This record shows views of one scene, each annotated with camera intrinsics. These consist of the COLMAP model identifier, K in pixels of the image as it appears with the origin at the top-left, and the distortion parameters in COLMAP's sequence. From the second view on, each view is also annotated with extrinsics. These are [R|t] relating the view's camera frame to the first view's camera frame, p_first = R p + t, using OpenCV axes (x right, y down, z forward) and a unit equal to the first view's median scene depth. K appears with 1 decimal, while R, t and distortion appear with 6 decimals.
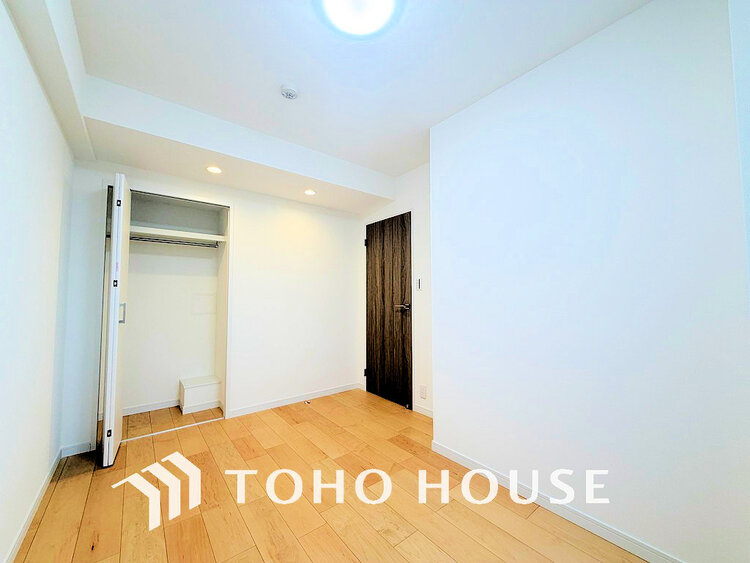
lens RADIAL K [[298.0, 0, 374.4], [0, 298.0, 281.3], [0, 0, 1]] dist [-0.001195, -0.000215]
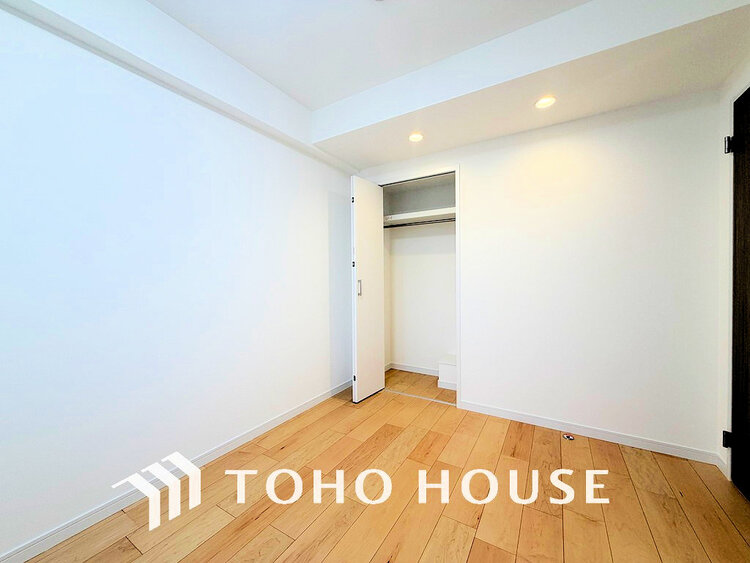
lens RADIAL K [[298.0, 0, 373.8], [0, 298.0, 283.0], [0, 0, 1]] dist [-0.001195, -0.000215]
pose [[0.336804, 0.015486, -0.941447, 0.266225], [0.055290, 0.997814, 0.036194, 0.033701], [0.939950, -0.064243, 0.335211, 0.473634]]
